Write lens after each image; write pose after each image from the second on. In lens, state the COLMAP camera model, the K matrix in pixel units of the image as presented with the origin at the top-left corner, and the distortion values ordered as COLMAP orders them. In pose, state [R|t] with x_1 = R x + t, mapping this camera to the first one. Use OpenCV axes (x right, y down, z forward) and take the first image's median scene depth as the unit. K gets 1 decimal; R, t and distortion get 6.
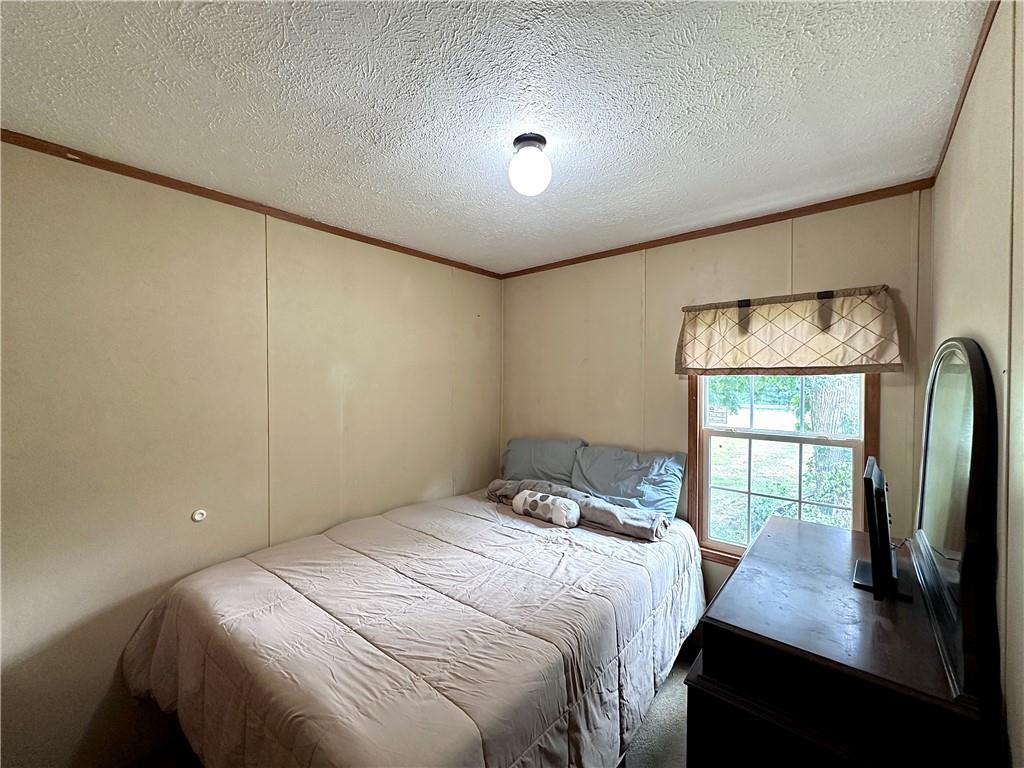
lens RADIAL K [[409.9, 0, 516.6], [0, 409.9, 382.8], [0, 0, 1]] dist [-0.000819, -0.000228]
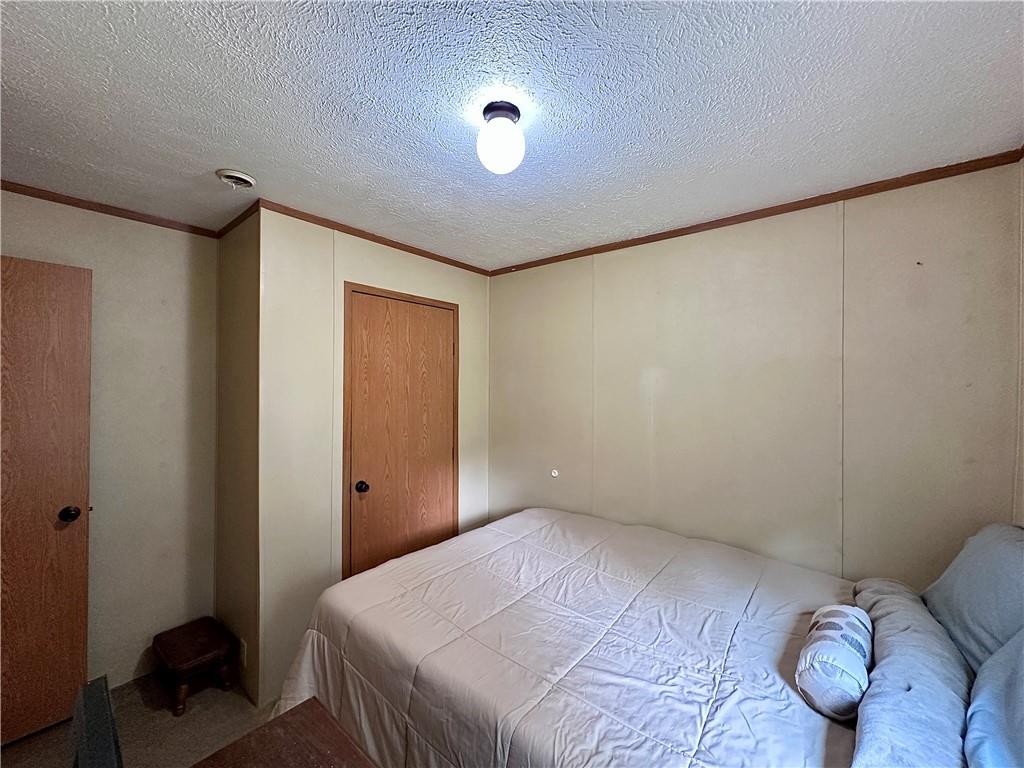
lens RADIAL K [[409.9, 0, 516.6], [0, 409.9, 382.8], [0, 0, 1]] dist [-0.000819, -0.000228]
pose [[0.025691, -0.004813, -0.999658, 0.731265], [-0.022099, 0.999741, -0.005382, 0.002036], [0.999426, 0.022230, 0.025578, 0.814811]]
